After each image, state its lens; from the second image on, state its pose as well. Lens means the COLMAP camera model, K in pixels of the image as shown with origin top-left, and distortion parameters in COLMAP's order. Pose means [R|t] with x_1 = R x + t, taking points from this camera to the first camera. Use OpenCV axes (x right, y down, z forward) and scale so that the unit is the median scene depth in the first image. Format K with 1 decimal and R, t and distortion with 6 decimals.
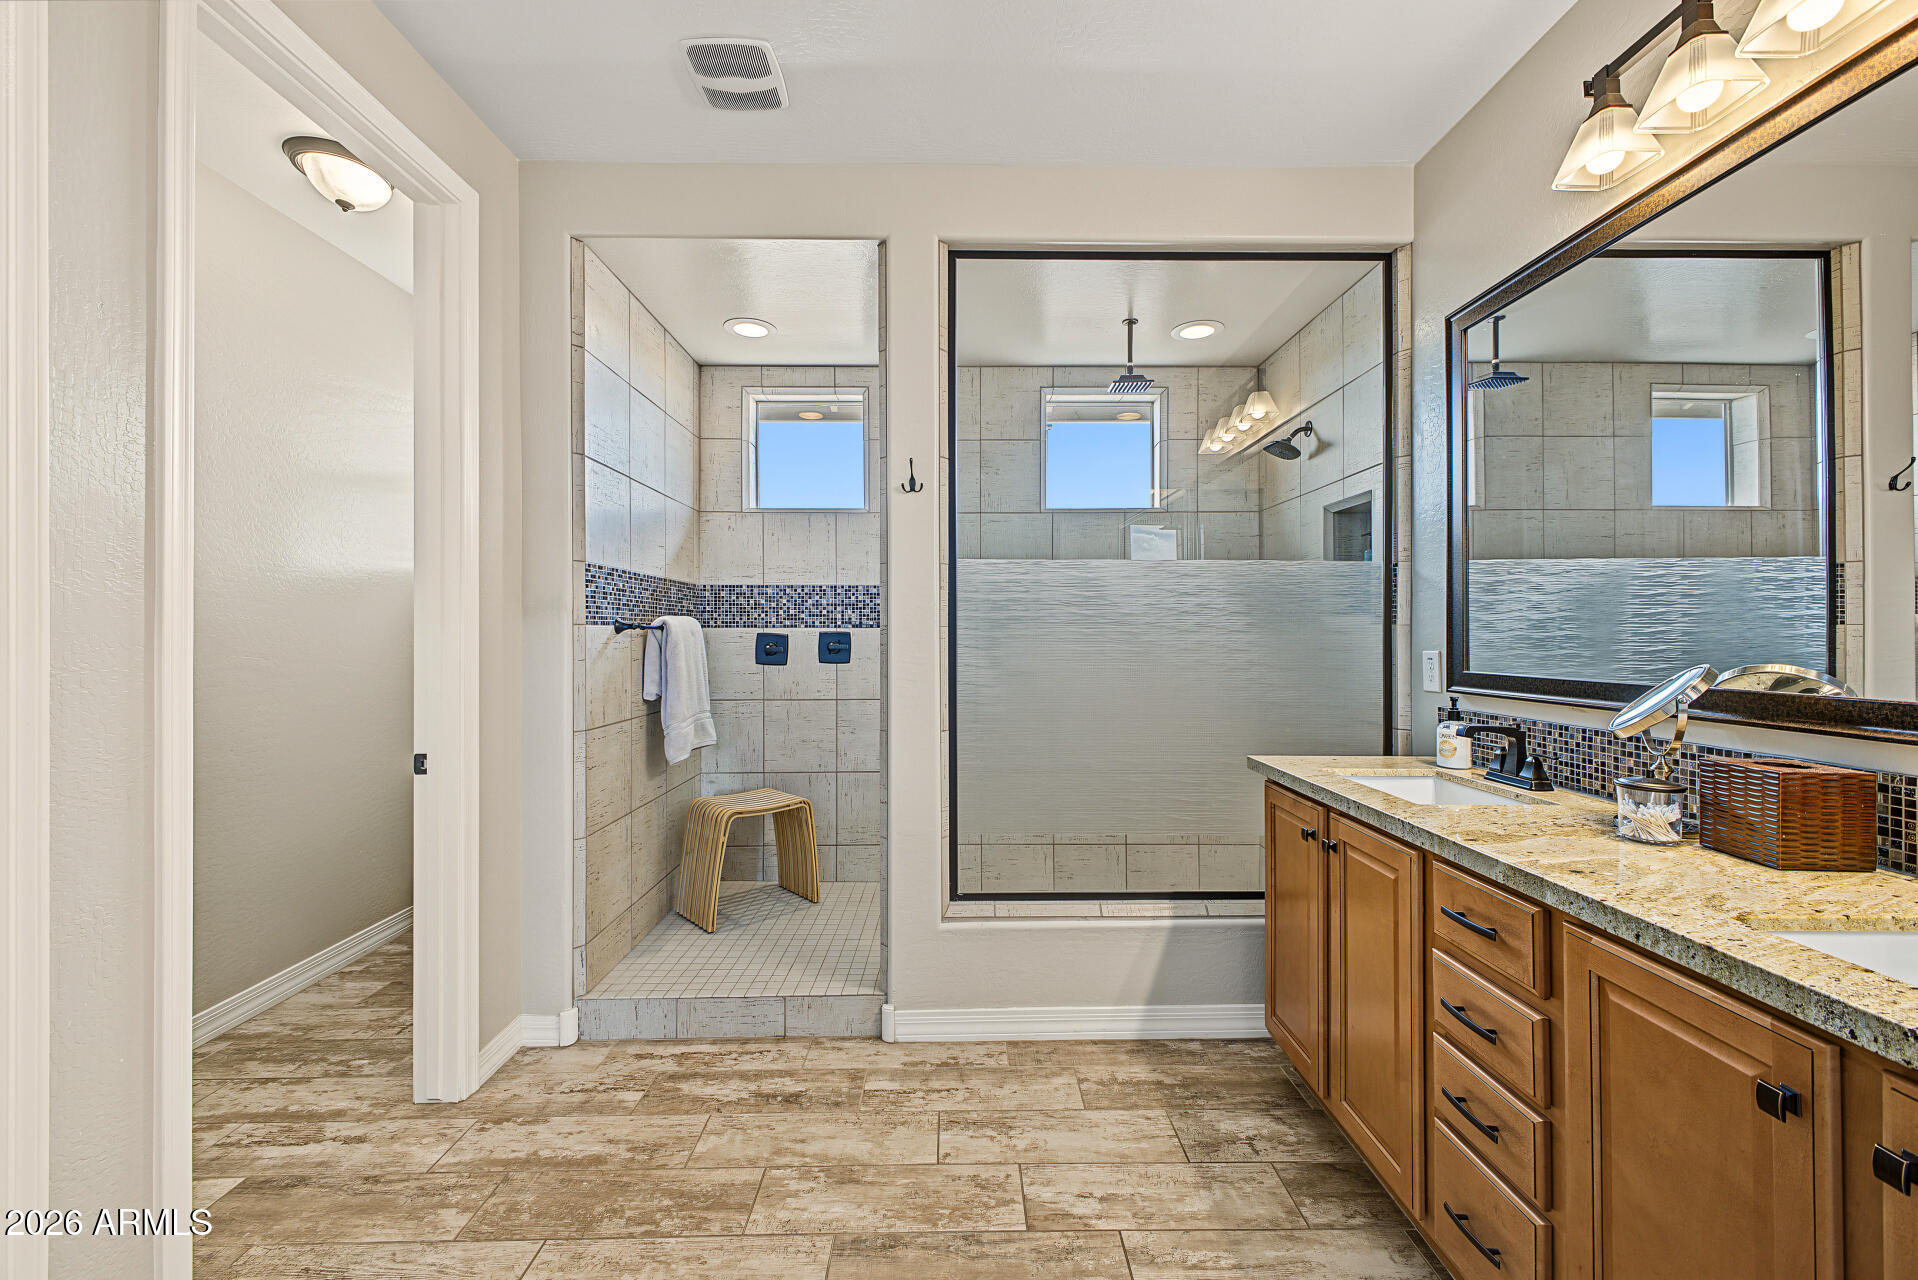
lens RADIAL K [[763.1, 0, 971.0], [0, 763.1, 632.5], [0, 0, 1]] dist [0.017508, -0.006684]
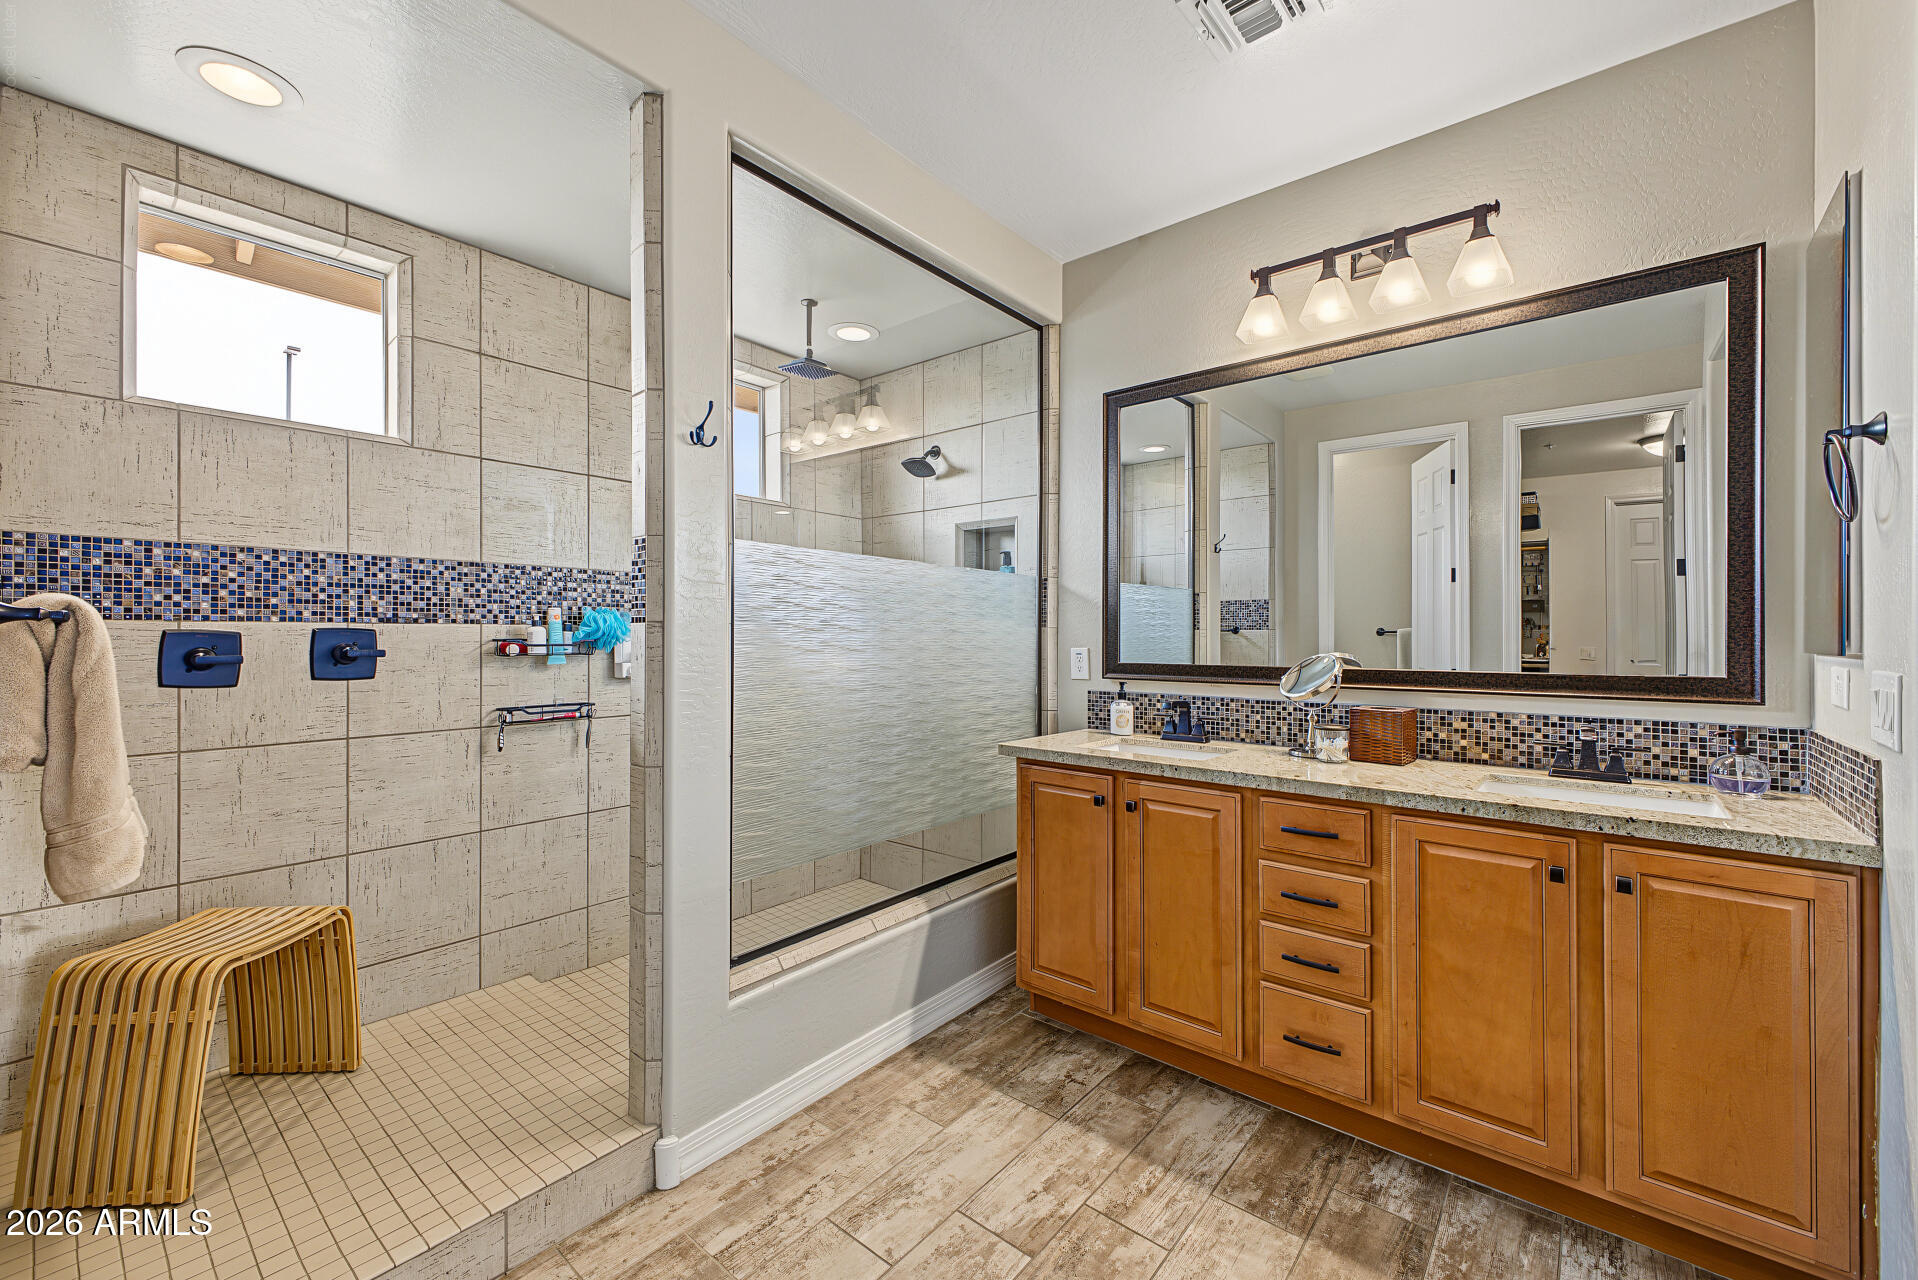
lens RADIAL K [[763.1, 0, 971.0], [0, 763.1, 632.5], [0, 0, 1]] dist [0.017508, -0.006684]
pose [[0.646566, 0.004559, 0.762845, -0.488773], [-0.004260, 0.999988, -0.002366, 0.002287], [-0.762846, -0.001720, 0.646577, 0.304990]]
